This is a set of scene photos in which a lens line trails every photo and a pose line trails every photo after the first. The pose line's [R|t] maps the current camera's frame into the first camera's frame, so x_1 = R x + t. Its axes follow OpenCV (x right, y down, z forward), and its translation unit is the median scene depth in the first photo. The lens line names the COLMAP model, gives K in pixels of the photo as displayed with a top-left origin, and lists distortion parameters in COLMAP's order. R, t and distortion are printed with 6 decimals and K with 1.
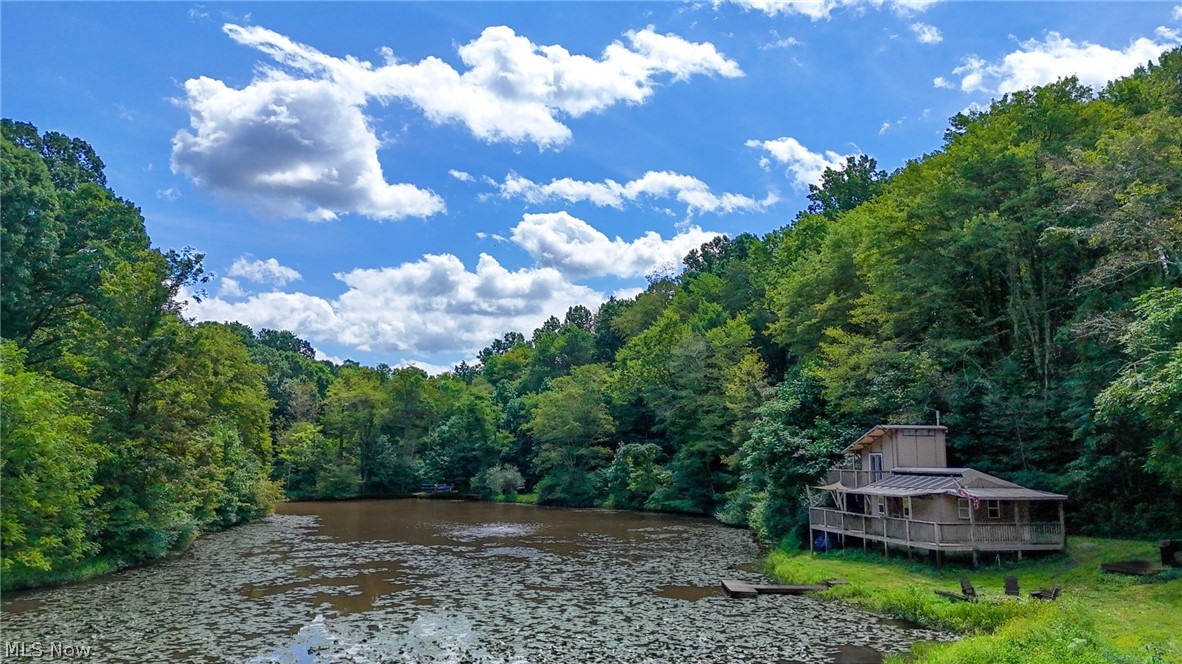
lens RADIAL K [[896.5, 0, 591.0], [0, 896.5, 332.0], [0, 0, 1]] dist [0.036100, 0.003210]
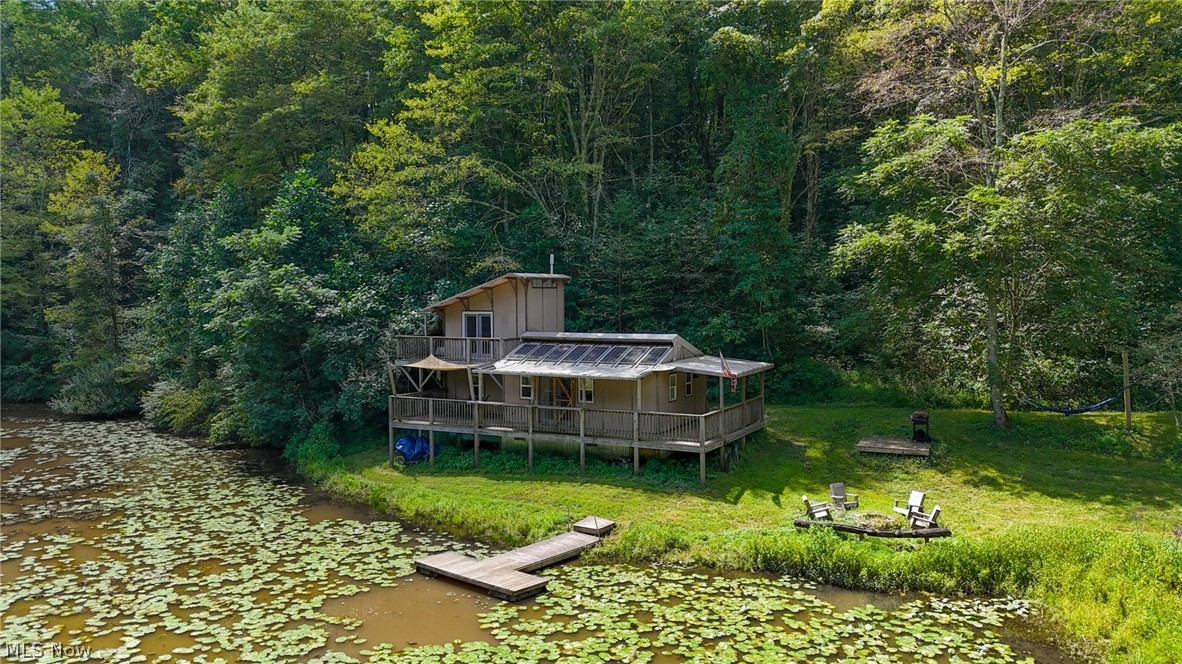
lens RADIAL K [[896.5, 0, 591.0], [0, 896.5, 332.0], [0, 0, 1]] dist [0.036100, 0.003210]
pose [[0.637210, -0.030981, 0.770067, -0.162952], [-0.106804, 0.986001, 0.128046, 0.053354], [-0.763254, -0.163839, 0.624981, 0.509595]]
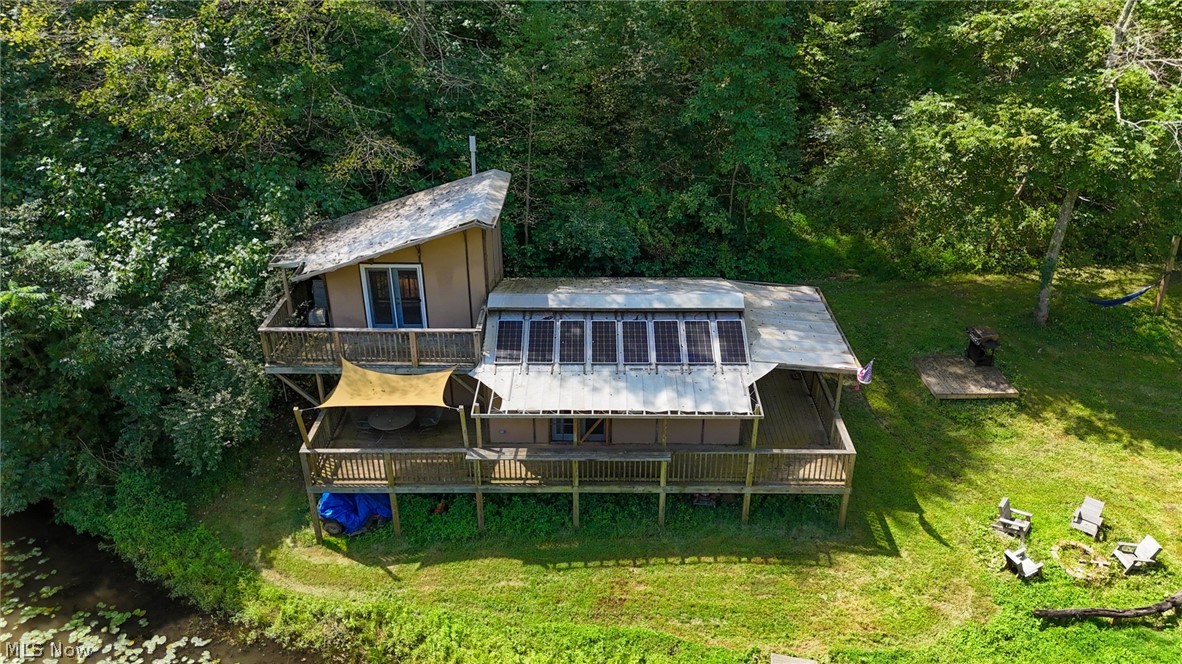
lens RADIAL K [[896.5, 0, 591.0], [0, 896.5, 332.0], [0, 0, 1]] dist [0.036100, 0.003210]
pose [[0.201212, -0.456820, 0.866504, -0.044740], [-0.144671, 0.861036, 0.487531, -0.056163], [-0.968805, -0.223455, 0.107163, 0.871251]]
